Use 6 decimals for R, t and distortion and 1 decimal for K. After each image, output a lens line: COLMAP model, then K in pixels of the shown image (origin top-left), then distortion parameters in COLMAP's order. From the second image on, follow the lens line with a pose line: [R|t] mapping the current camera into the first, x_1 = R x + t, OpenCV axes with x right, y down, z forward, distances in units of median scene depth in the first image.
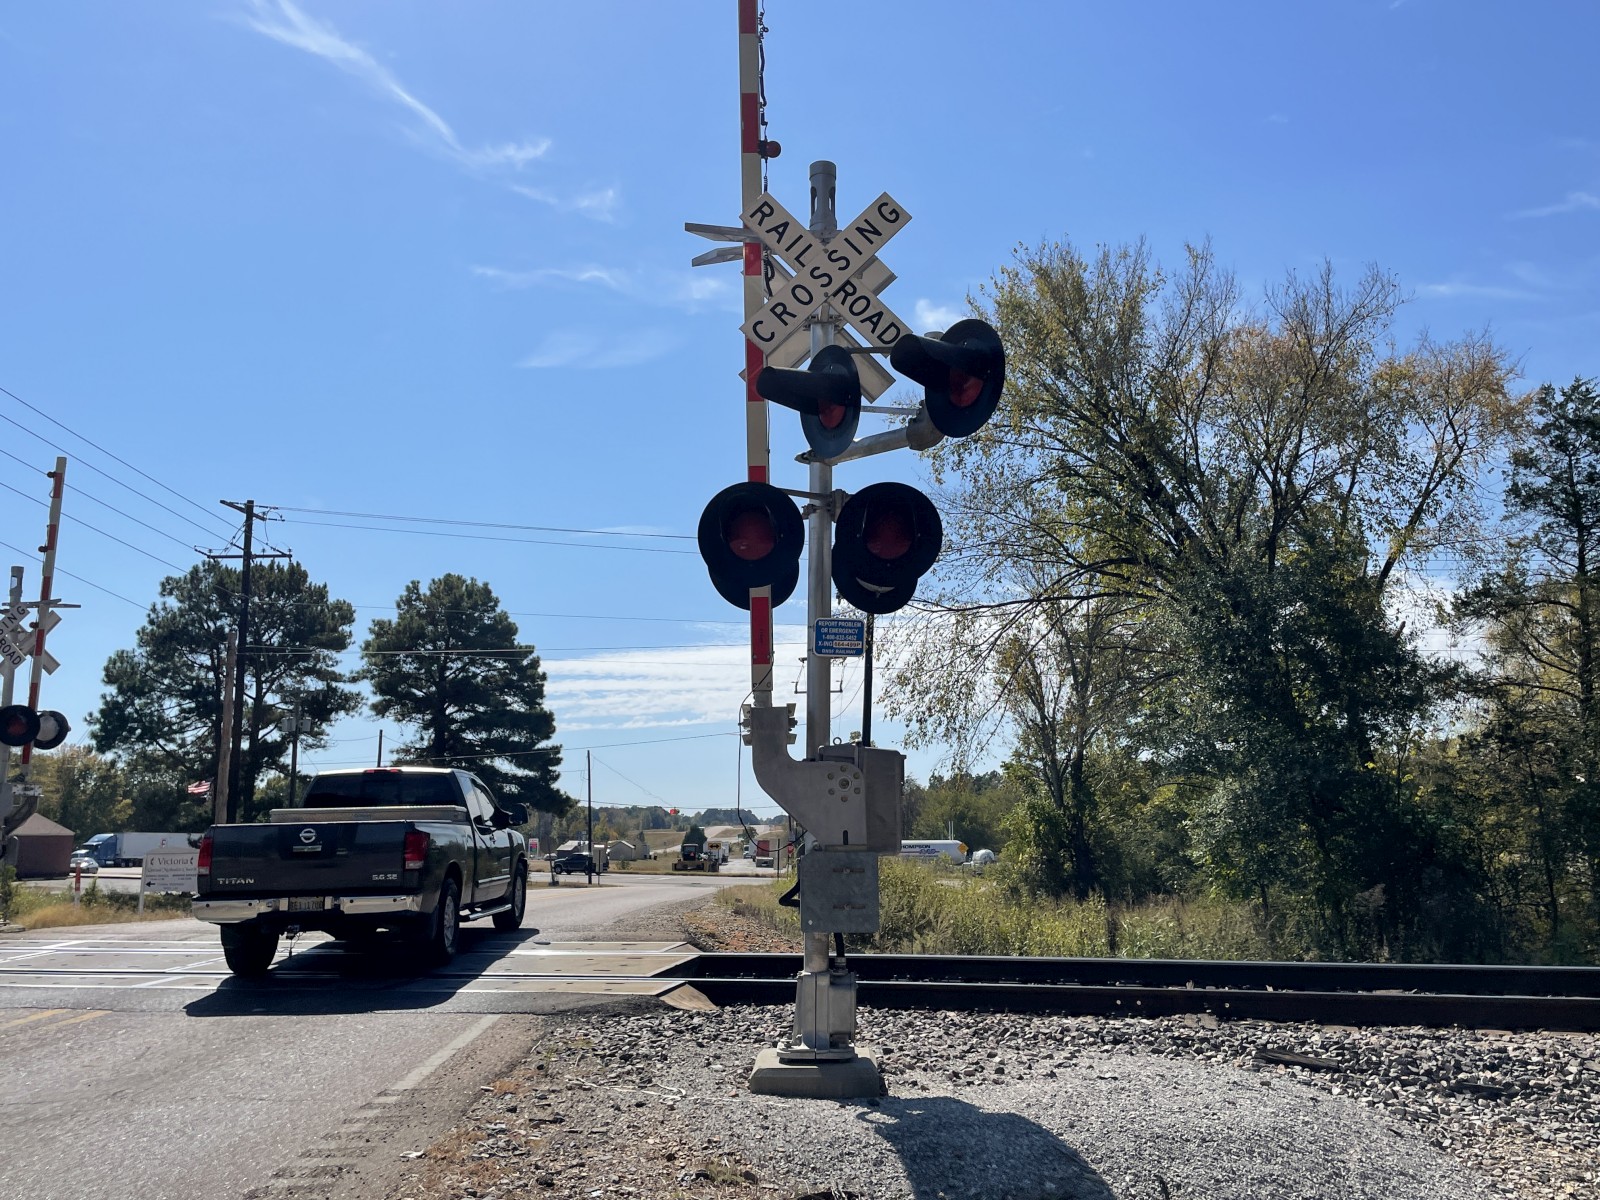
lens RADIAL K [[1331.9, 0, 784.7], [0, 1331.9, 588.3], [0, 0, 1]] dist [0.127897, -0.202942]
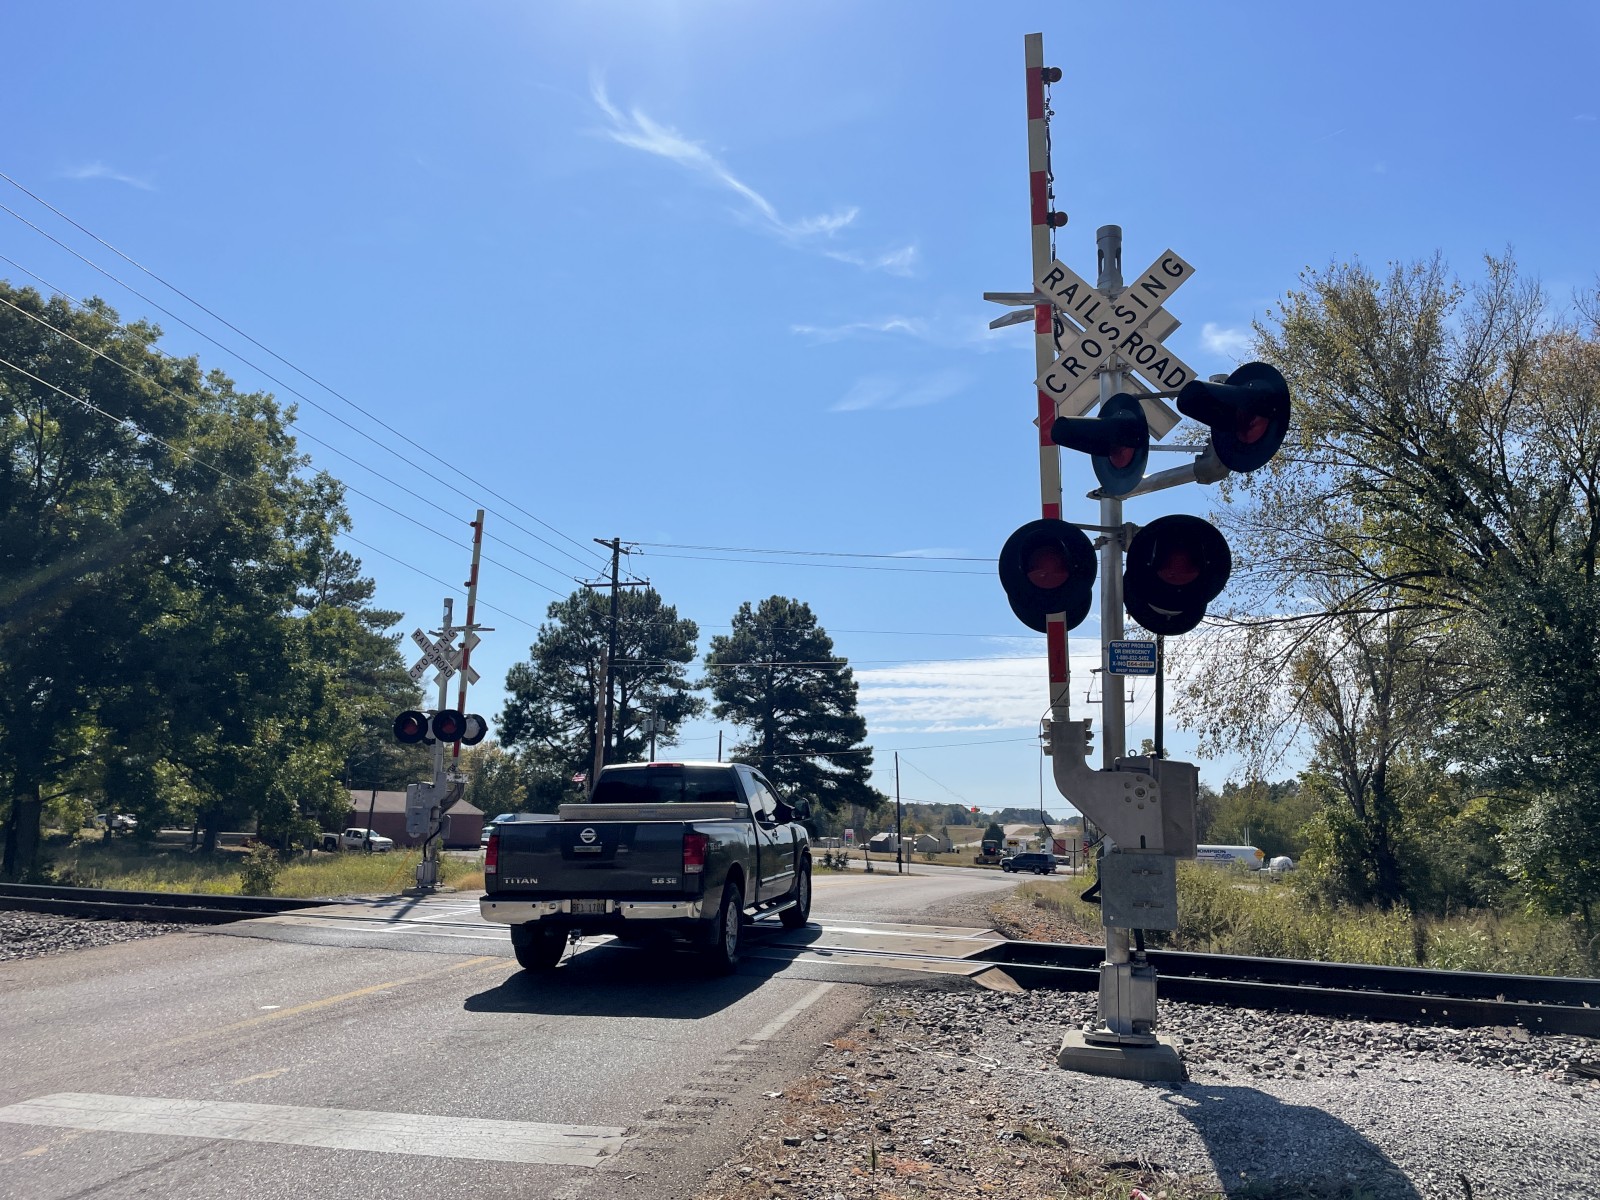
lens RADIAL K [[1209.6, 0, 792.0], [0, 1209.6, 579.8], [0, 0, 1]] dist [0.101838, -0.117283]
pose [[0.973929, -0.016602, -0.226246, -0.000887], [0.012011, 0.999693, -0.021654, -0.002361], [0.226536, 0.018372, 0.973829, -0.010411]]
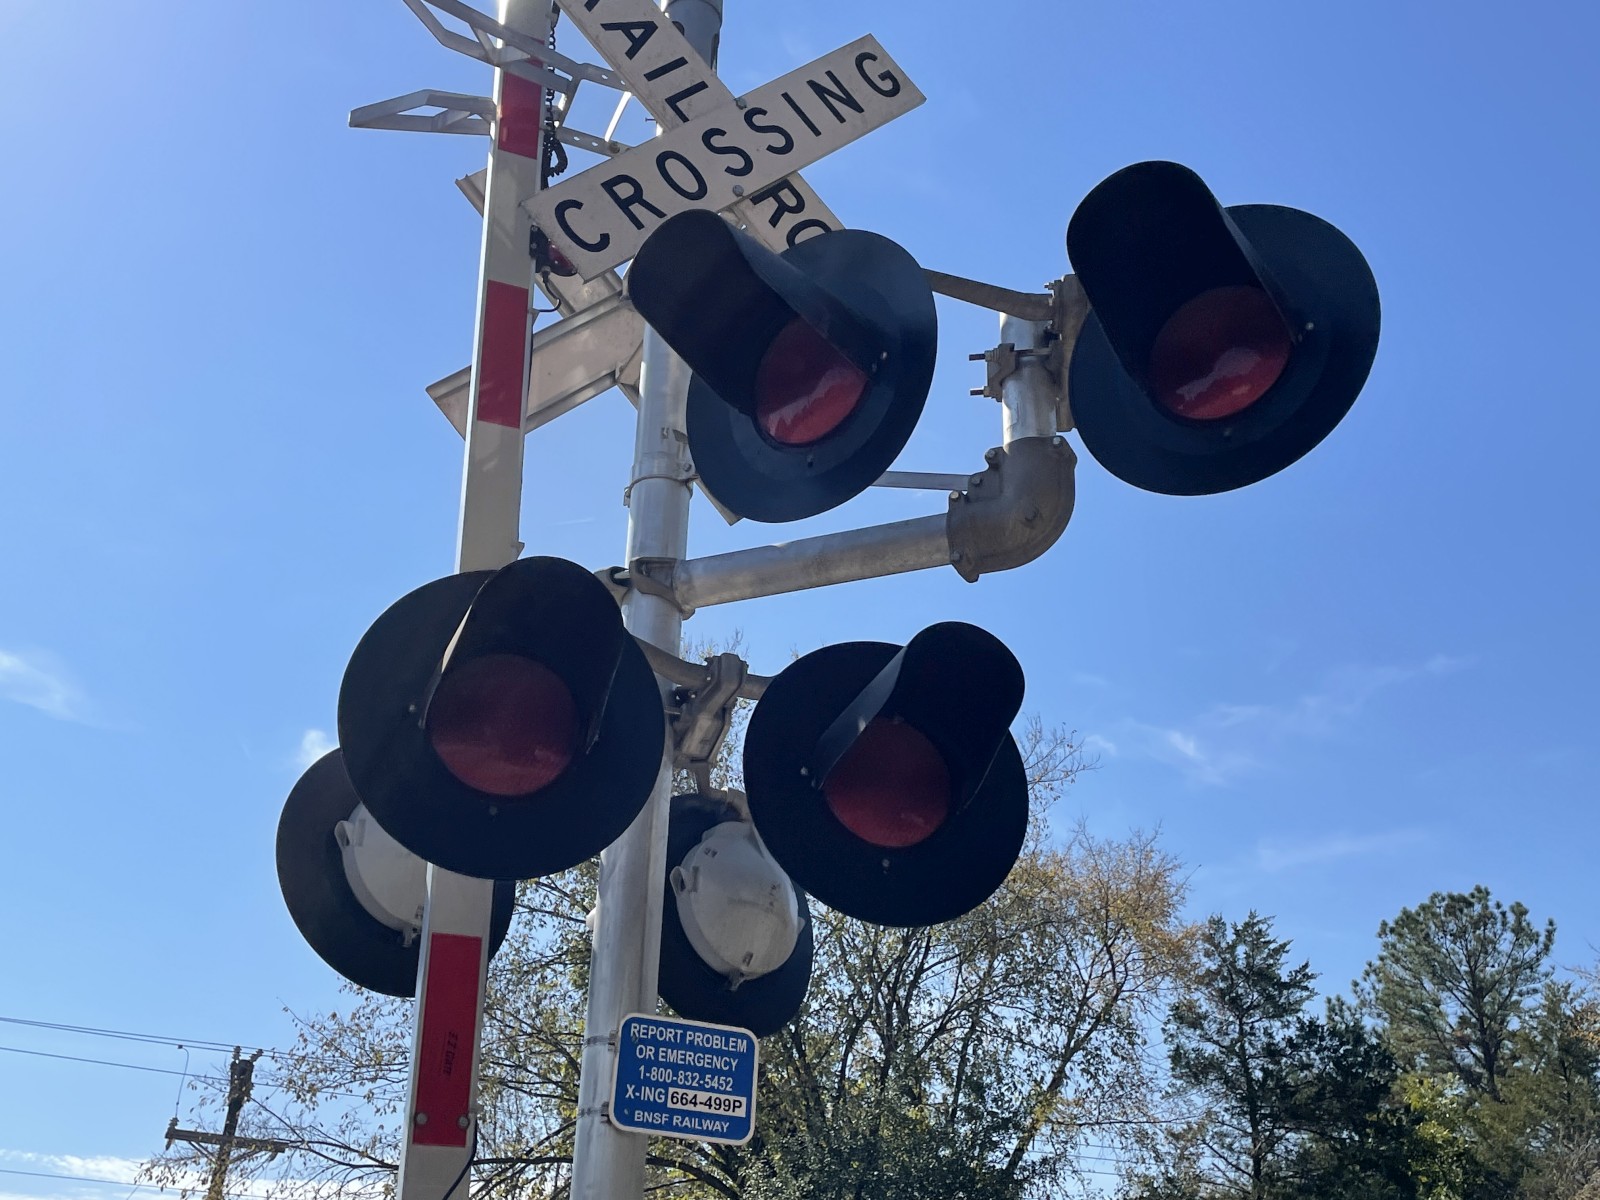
lens RADIAL K [[1829.6, 0, 800.0], [0, 1829.6, 600.0], [0, 0, 1]] dist [-0.001479, -0.005692]
pose [[0.919637, 0.187970, 0.344870, -0.033218], [-0.076261, 0.946790, -0.312686, 0.018515], [-0.385295, 0.261257, 0.885038, 0.153215]]
